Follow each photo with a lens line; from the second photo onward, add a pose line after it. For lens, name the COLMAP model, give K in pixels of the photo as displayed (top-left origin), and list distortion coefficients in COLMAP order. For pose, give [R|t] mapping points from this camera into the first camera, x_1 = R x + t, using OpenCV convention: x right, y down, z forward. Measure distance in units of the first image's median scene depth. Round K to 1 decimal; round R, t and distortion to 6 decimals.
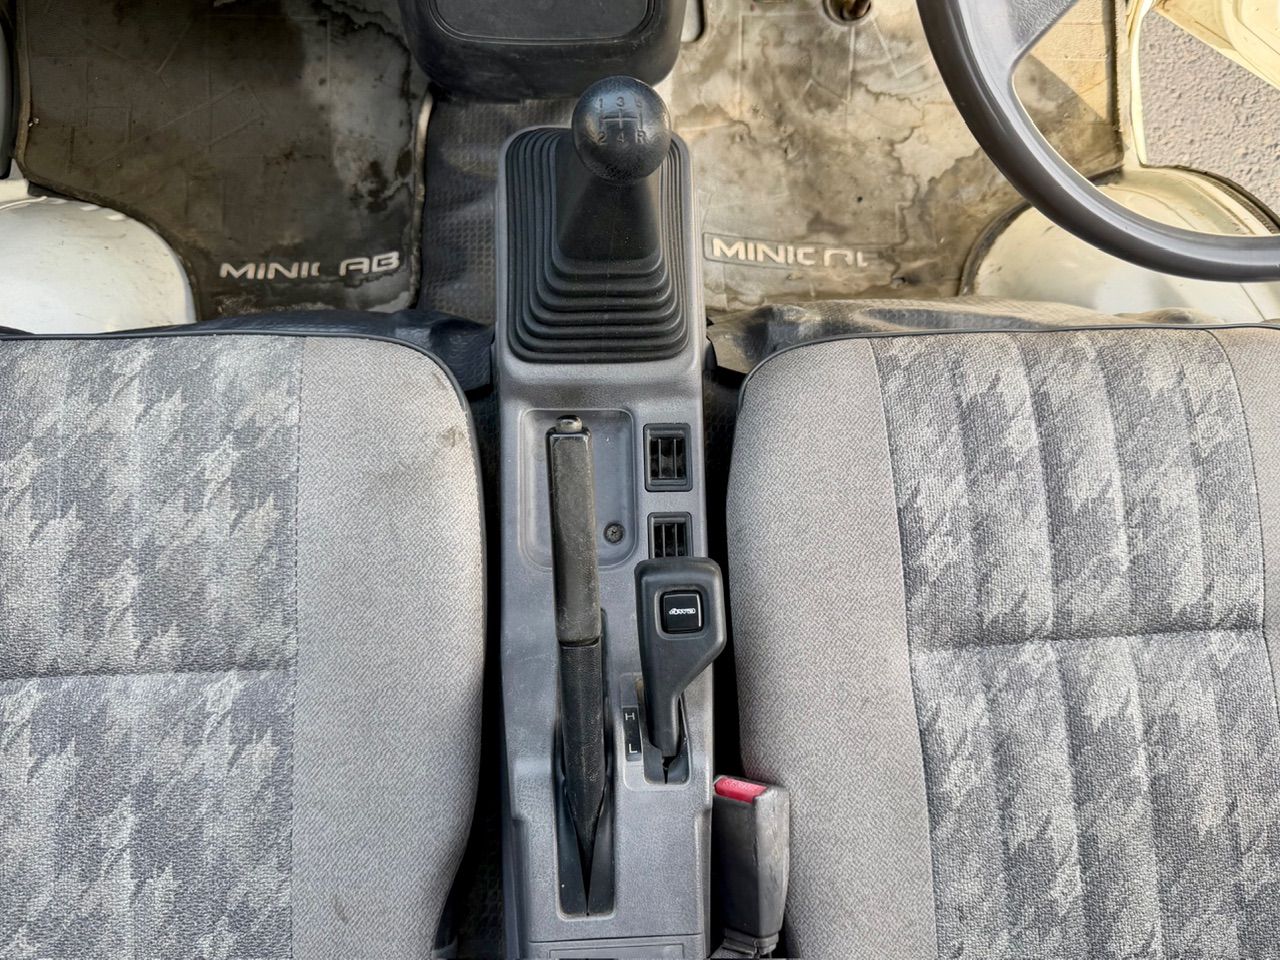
lens RADIAL K [[1012.6, 0, 661.1], [0, 1012.6, 476.9], [0, 0, 1]] dist [-0.002607, -0.034348]
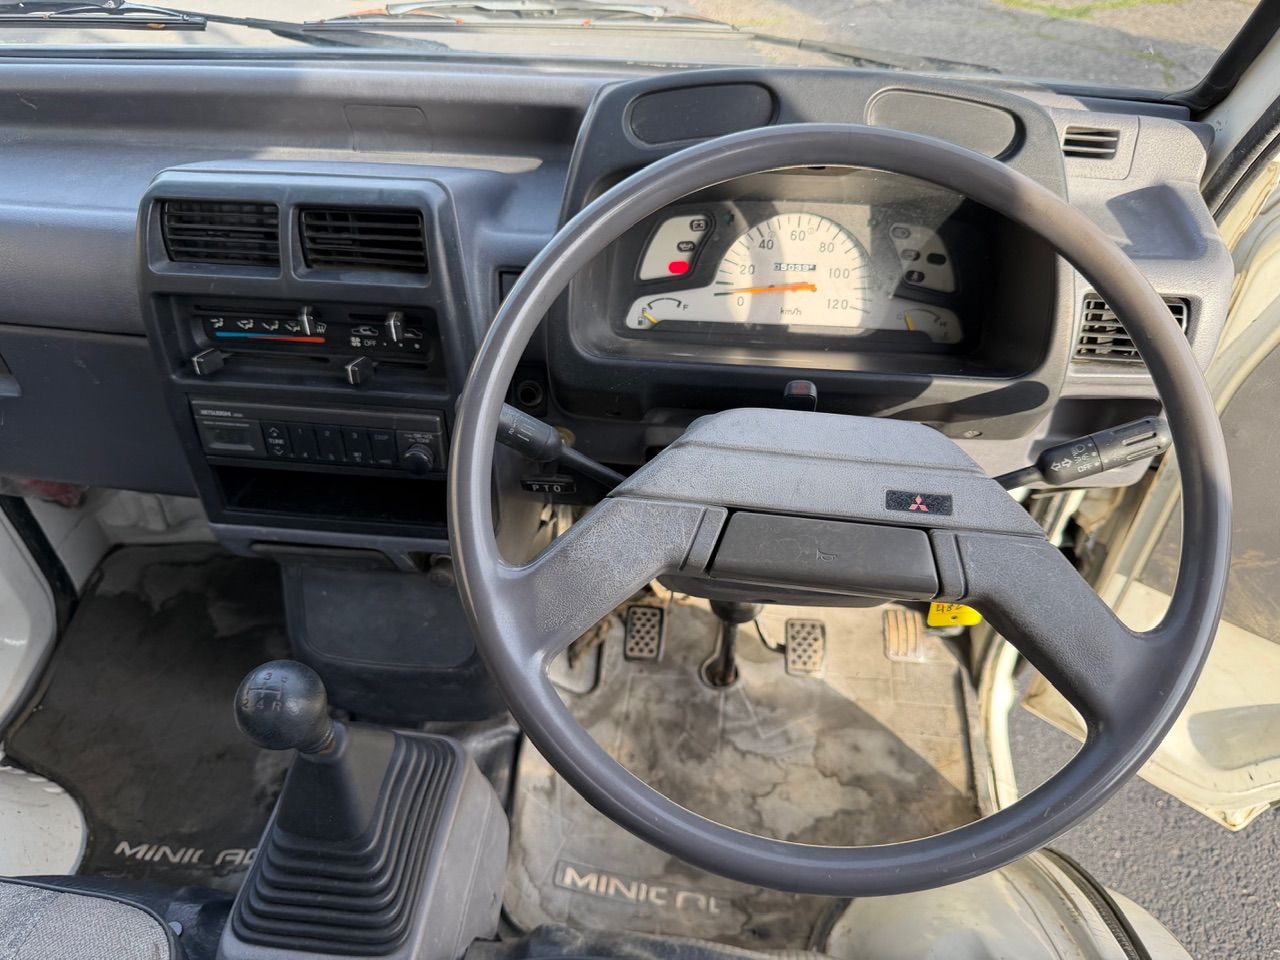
lens RADIAL K [[914.1, 0, 640.3], [0, 914.1, 505.0], [0, 0, 1]] dist [0.025287, -0.046371]
pose [[0.989321, 0.050339, -0.136787, 0.237343], [-0.123166, 0.790556, -0.599876, 0.027198], [0.077940, 0.610318, 0.788313, 0.031399]]
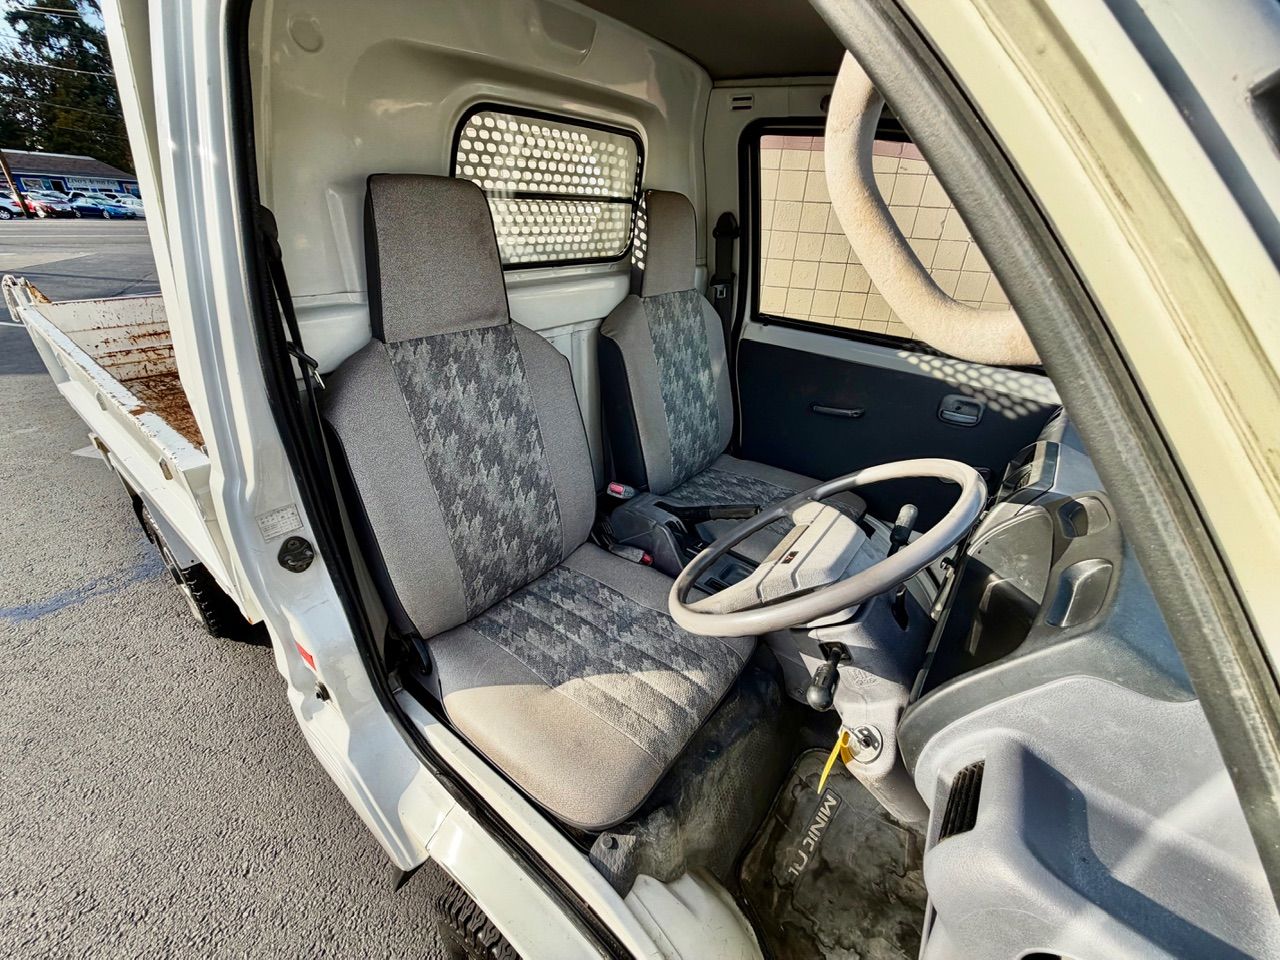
lens RADIAL K [[508.8, 0, 634.1], [0, 508.8, 468.0], [0, 0, 1]] dist [-0.005229, 0.001432]
pose [[-0.650175, 0.274058, -0.708635, 0.795085], [-0.756434, -0.145996, 0.637568, -0.461285], [0.071272, 0.950567, 0.302230, 0.100733]]
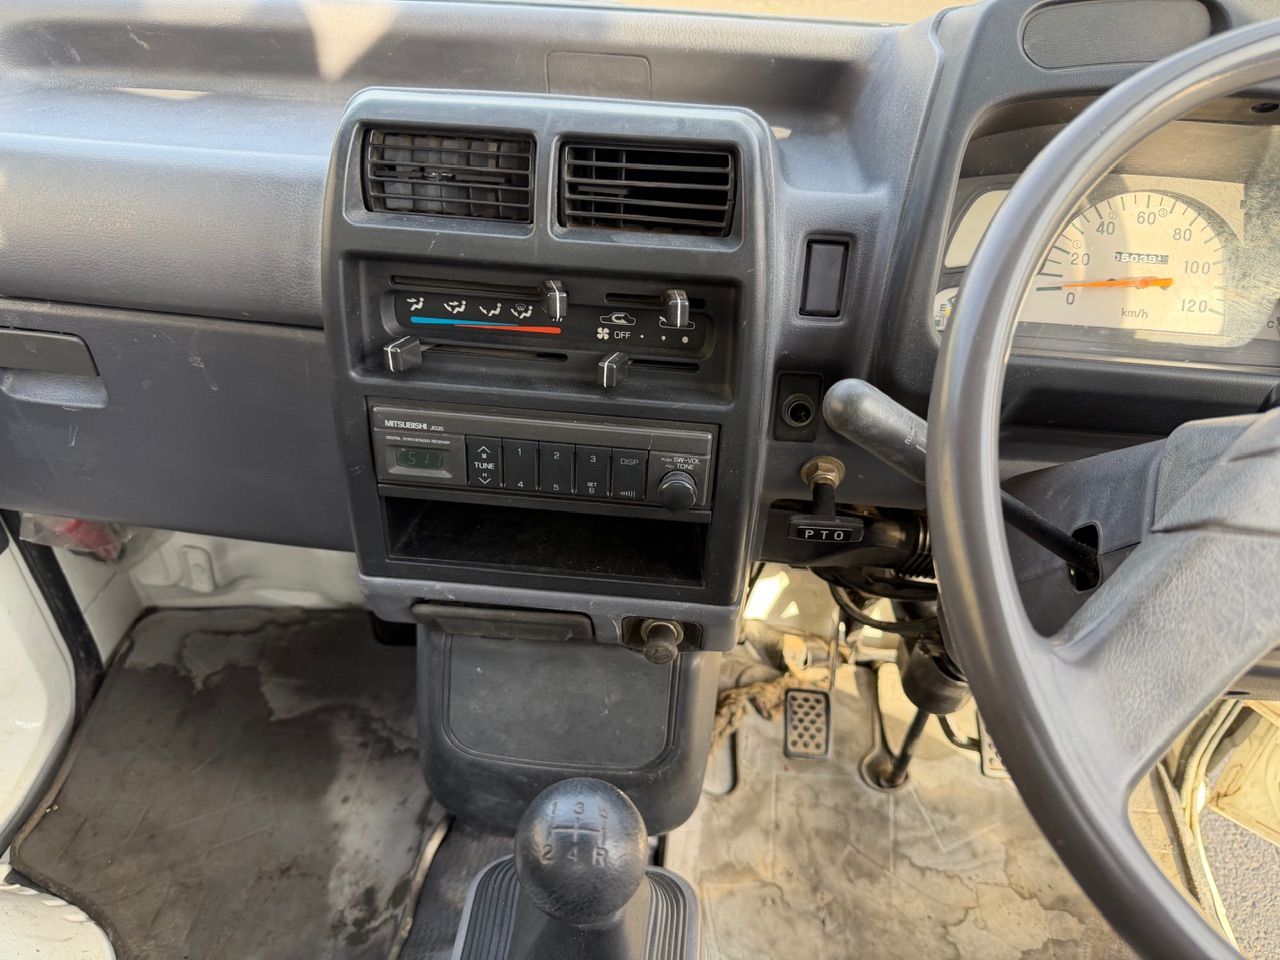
lens RADIAL K [[914.1, 0, 642.2], [0, 914.1, 505.0], [0, 0, 1]] dist [0.025287, -0.046371]
pose [[0.992988, 0.055620, -0.104316, 0.029882], [-0.111263, 0.737898, -0.665678, -0.039191], [0.039949, 0.672616, 0.738912, 0.156031]]
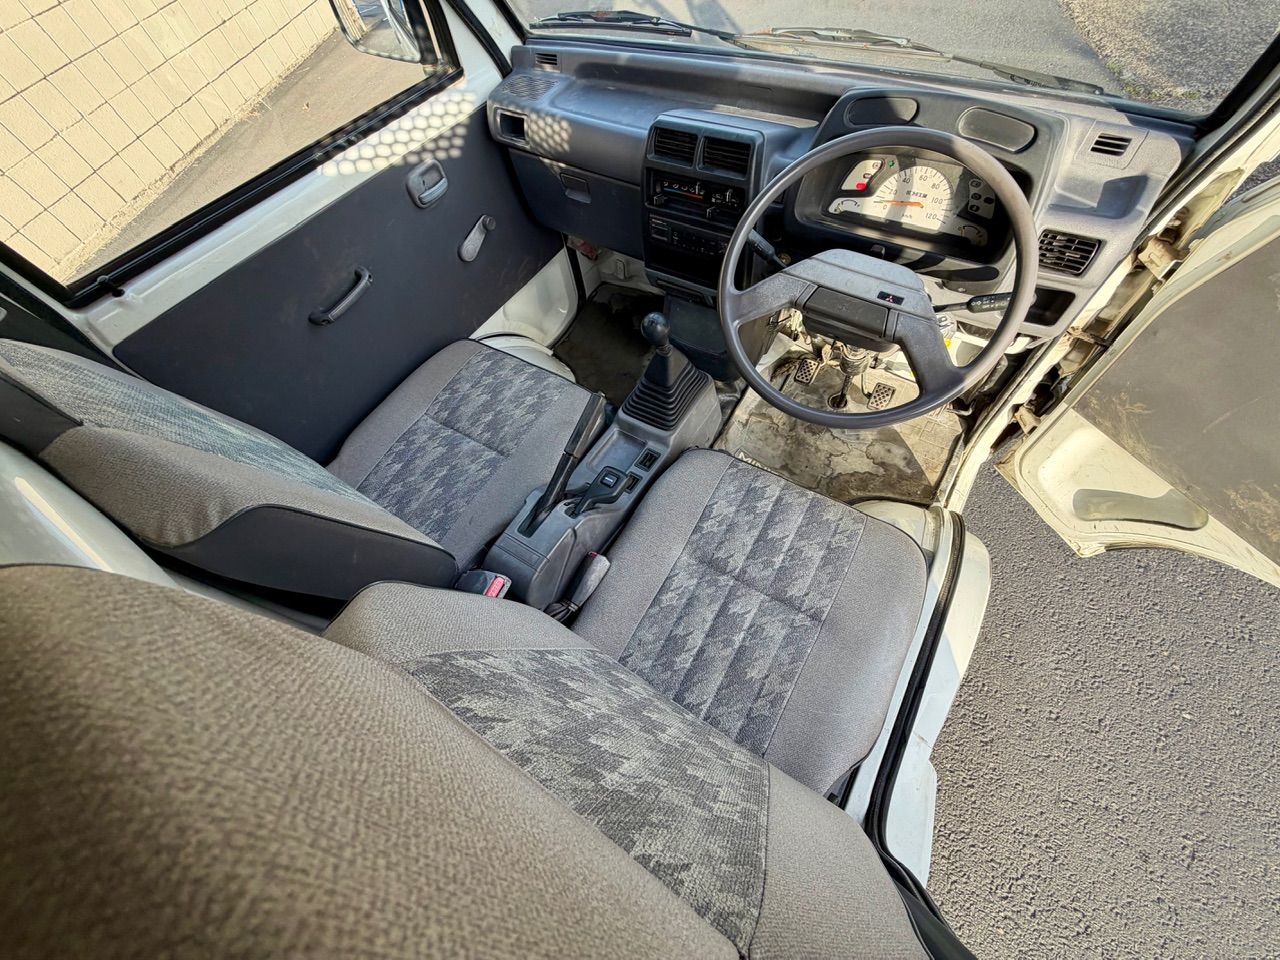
lens RADIAL K [[508.8, 0, 639.3], [0, 508.8, 480.6], [0, 0, 1]] dist [-0.005229, 0.001432]
pose [[0.809843, 0.407089, -0.422413, 0.413265], [-0.528305, 0.819124, -0.223449, 0.242152], [0.255045, 0.404122, 0.878429, -0.160511]]
